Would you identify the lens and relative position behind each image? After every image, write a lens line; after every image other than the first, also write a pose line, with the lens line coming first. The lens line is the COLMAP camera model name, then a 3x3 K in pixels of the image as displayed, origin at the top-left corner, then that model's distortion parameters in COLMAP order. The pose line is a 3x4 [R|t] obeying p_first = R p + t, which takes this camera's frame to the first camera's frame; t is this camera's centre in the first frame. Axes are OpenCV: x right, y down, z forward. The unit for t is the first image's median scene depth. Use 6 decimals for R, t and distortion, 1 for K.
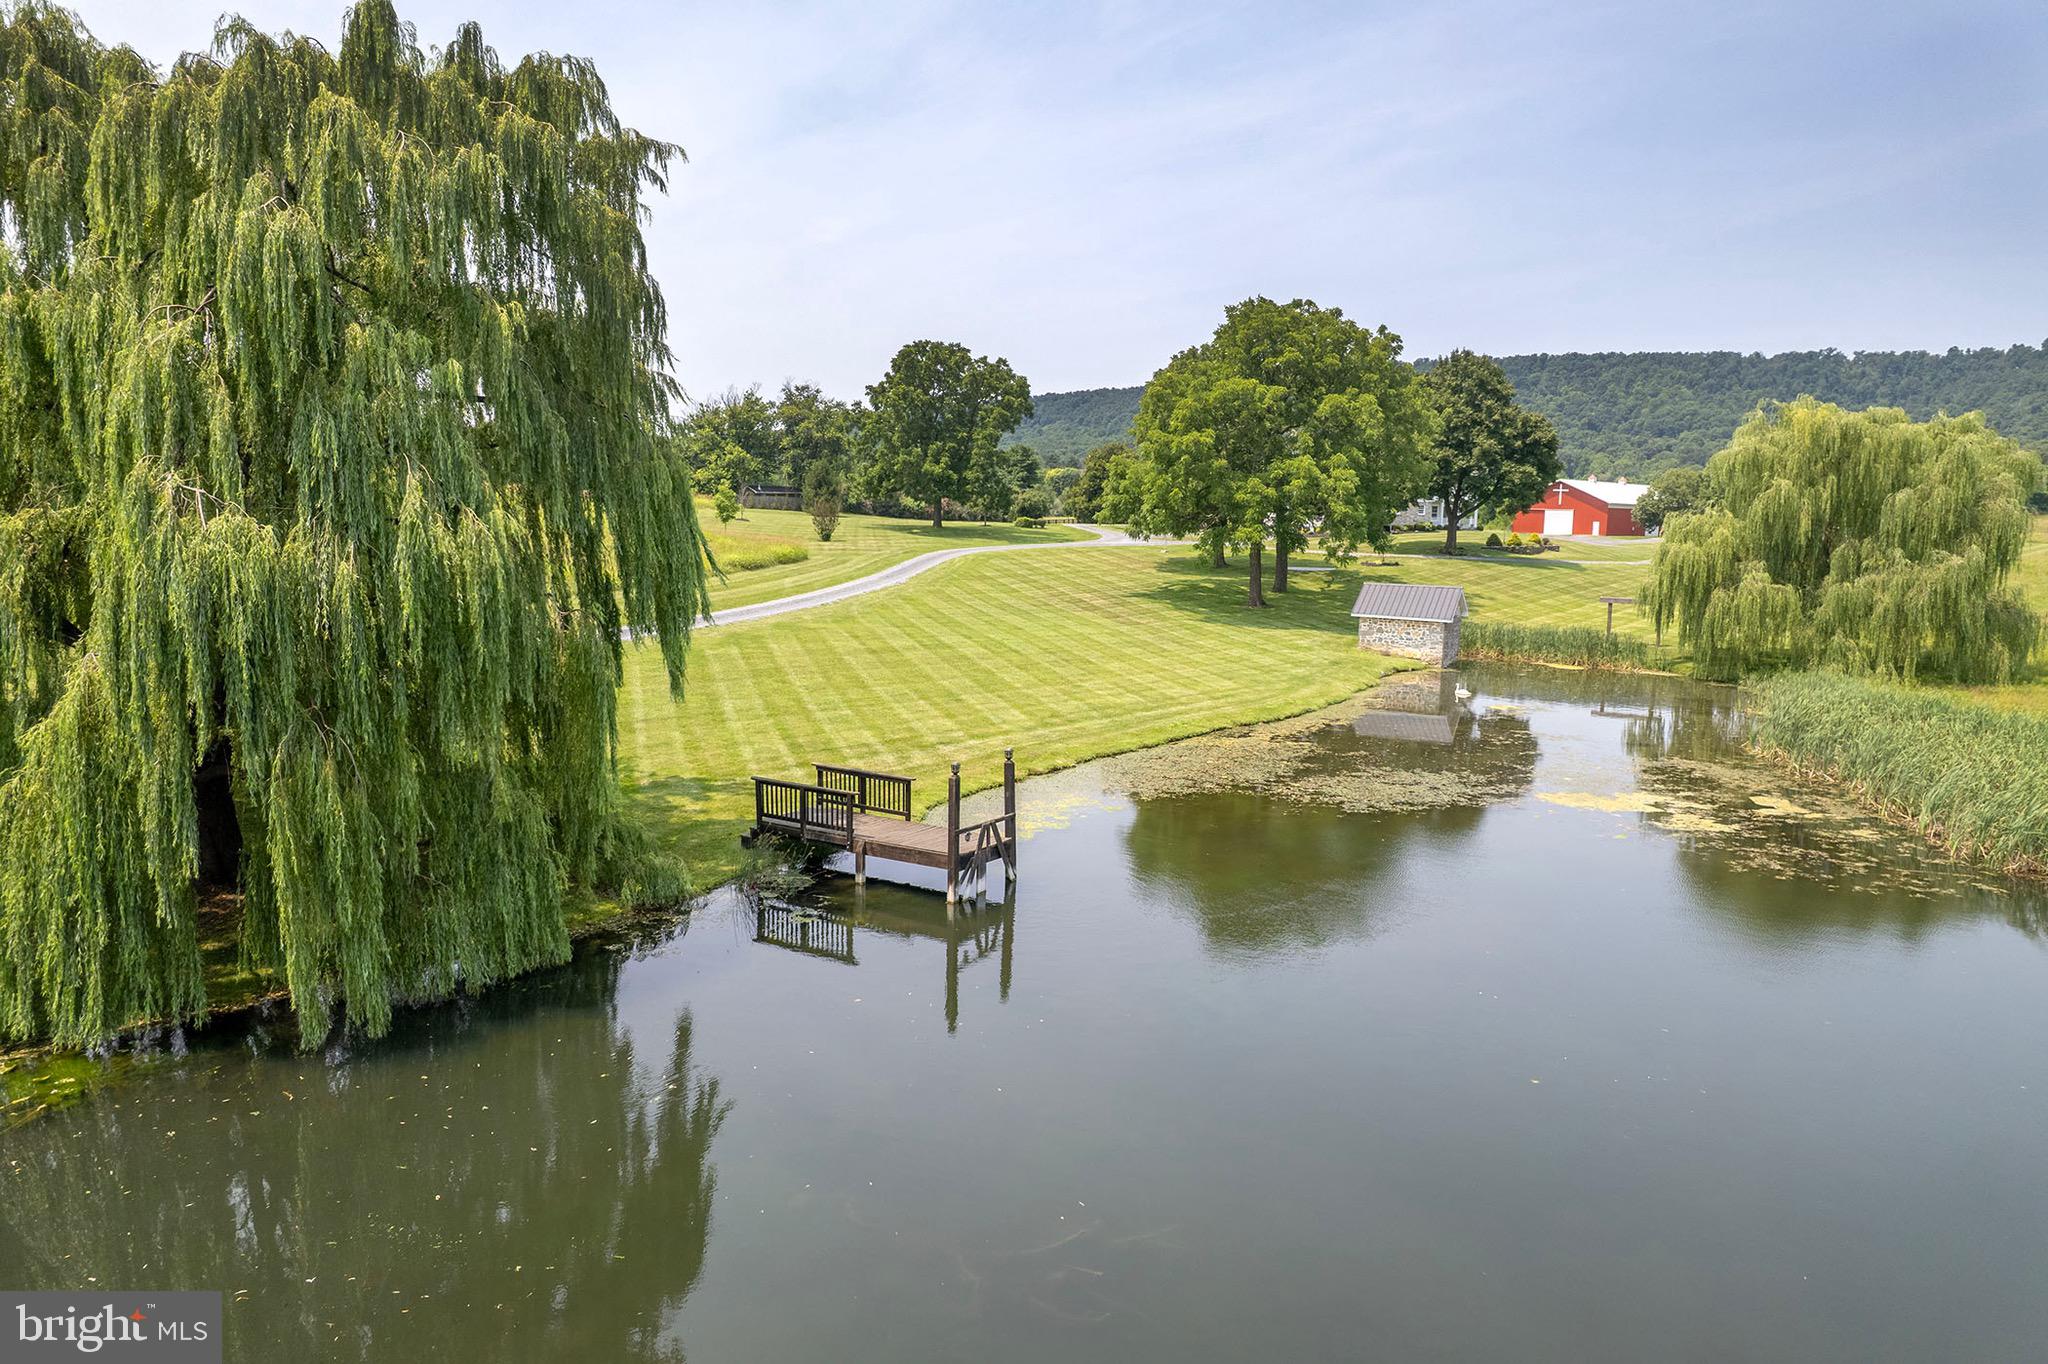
lens RADIAL K [[1327.9, 0, 1024.0], [0, 1327.9, 682.0], [0, 0, 1]] dist [-0.080292, 0.085136]
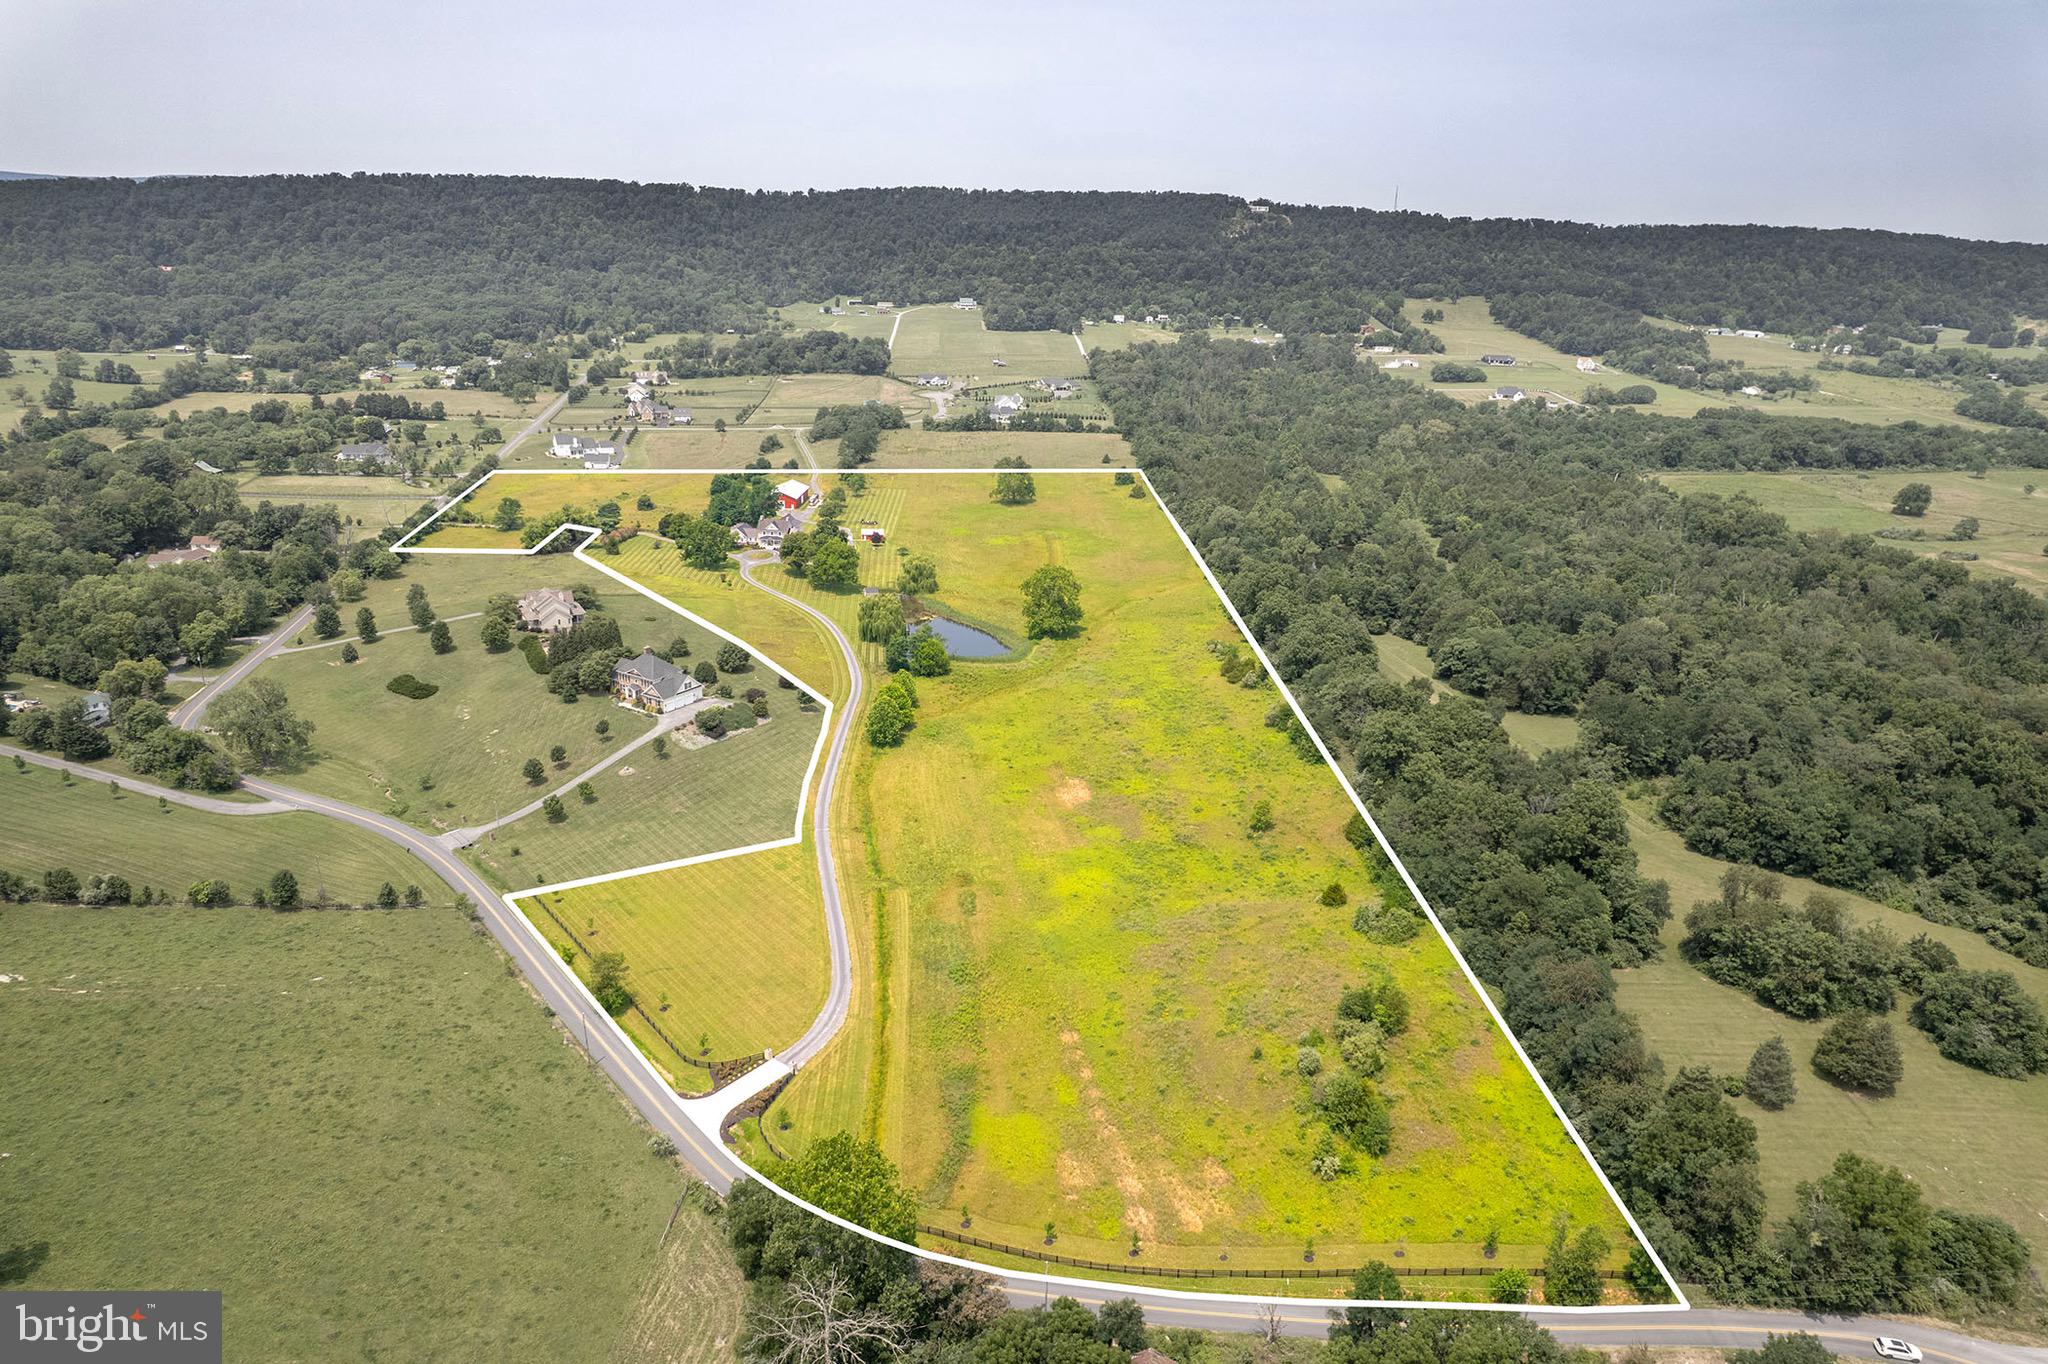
lens RADIAL K [[1304.4, 0, 1063.4], [0, 1304.4, 682.5], [0, 0, 1]] dist [-0.029065, 0.000112]
pose [[0.652072, -0.245200, 0.717411, -2.610755], [0.080074, 0.963238, 0.256439, -0.805879], [-0.753917, -0.109771, 0.647734, -2.748712]]
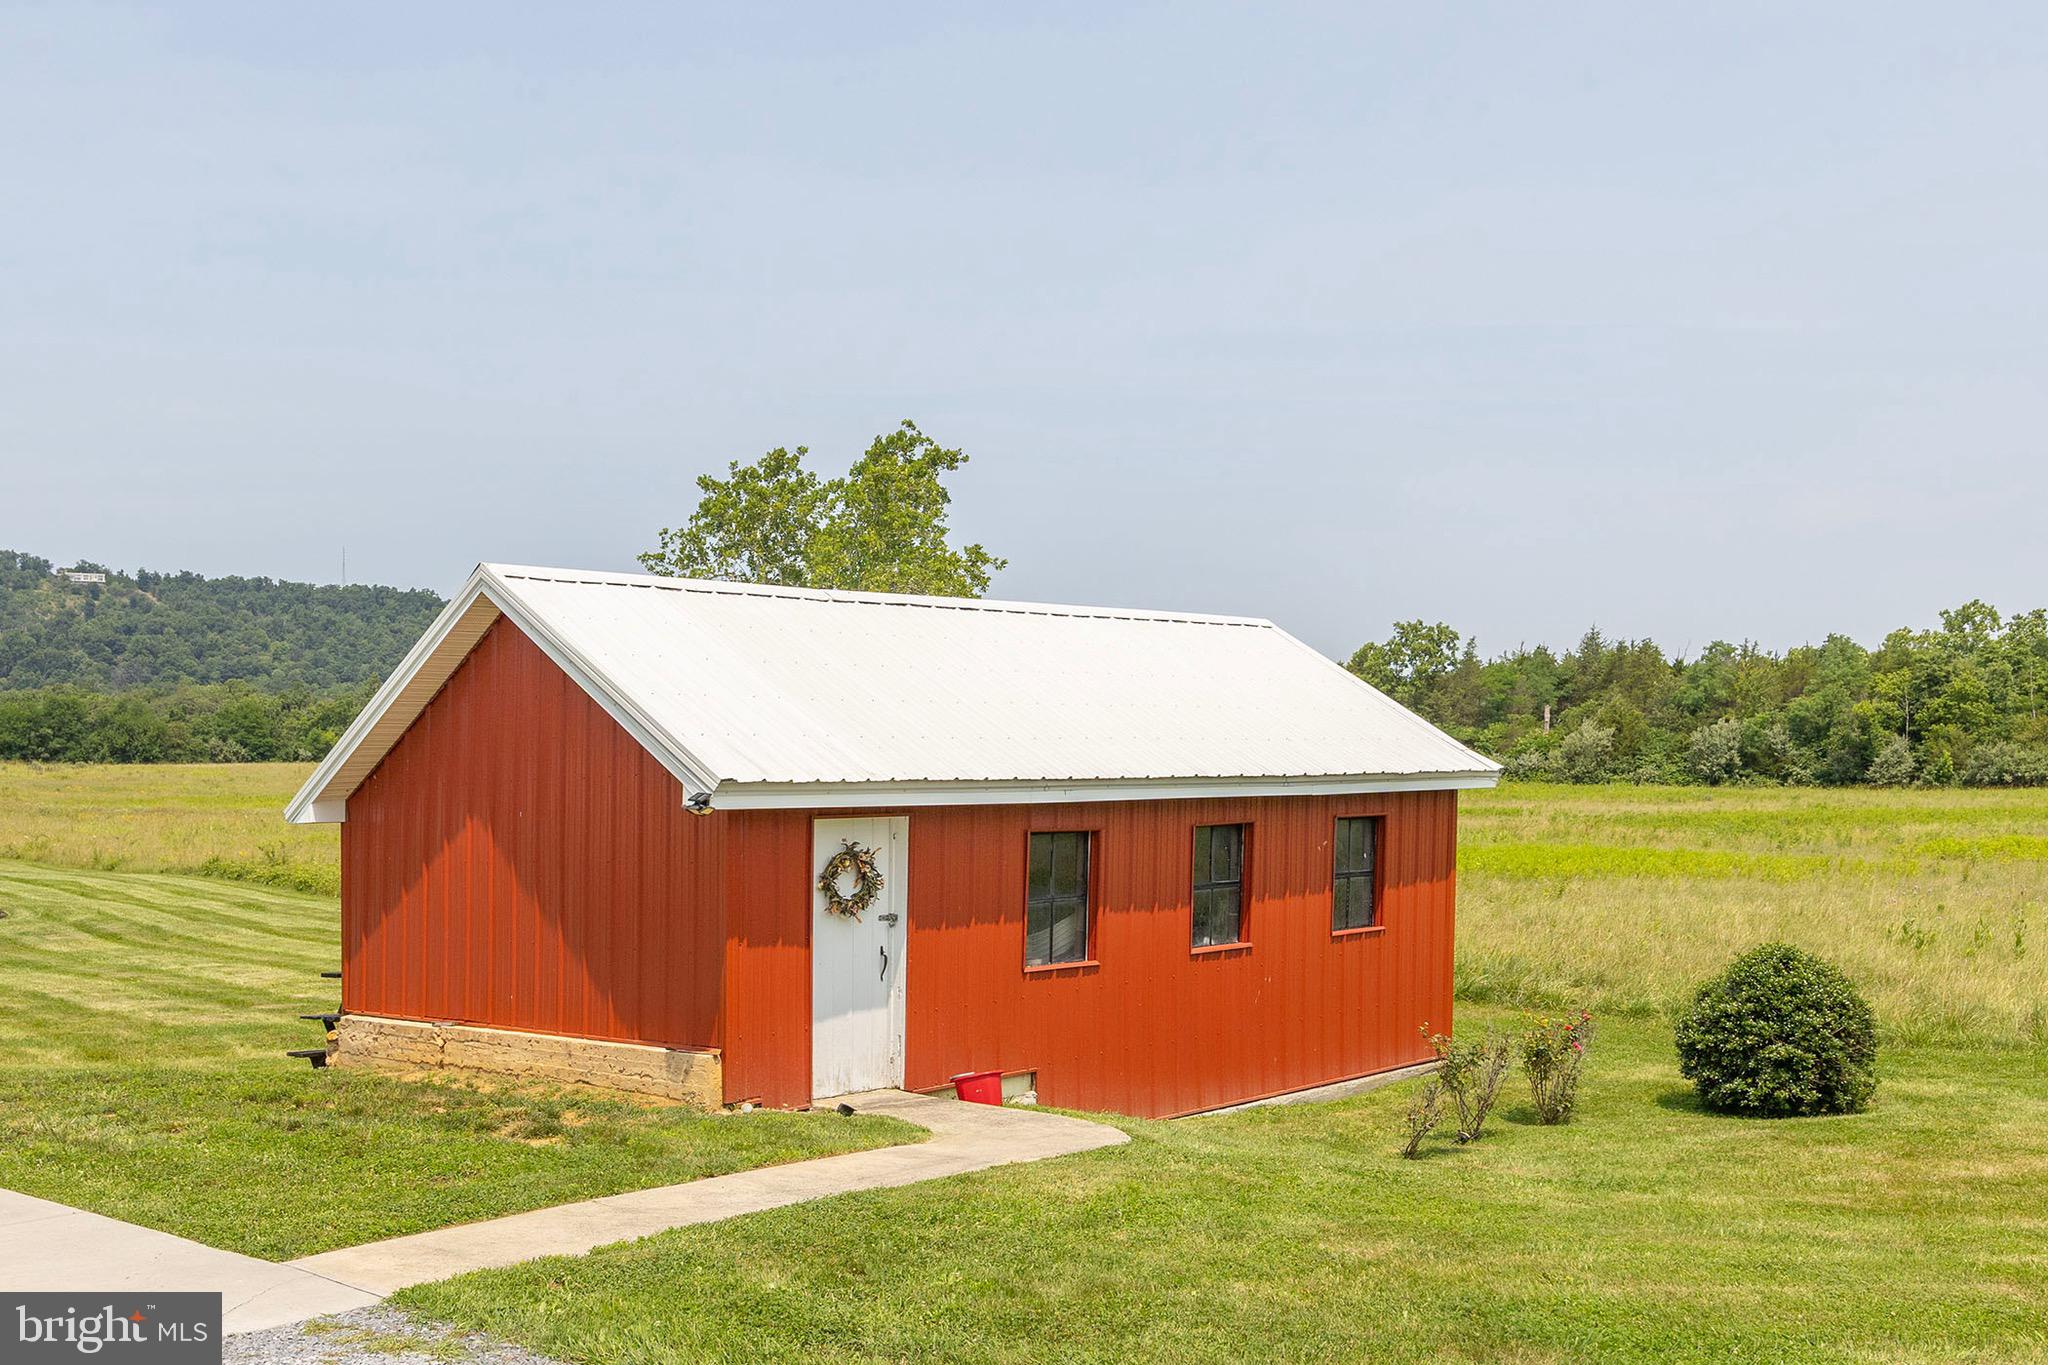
lens RADIAL K [[1904.1, 0, 944.6], [0, 1904.1, 675.6], [0, 0, 1]] dist [0.017665, 0.011680]
pose [[0.040580, 0.037587, 0.998469, 0.539678], [0.161630, 0.985884, -0.043683, -0.124872], [-0.986017, 0.163156, 0.033932, 1.160525]]
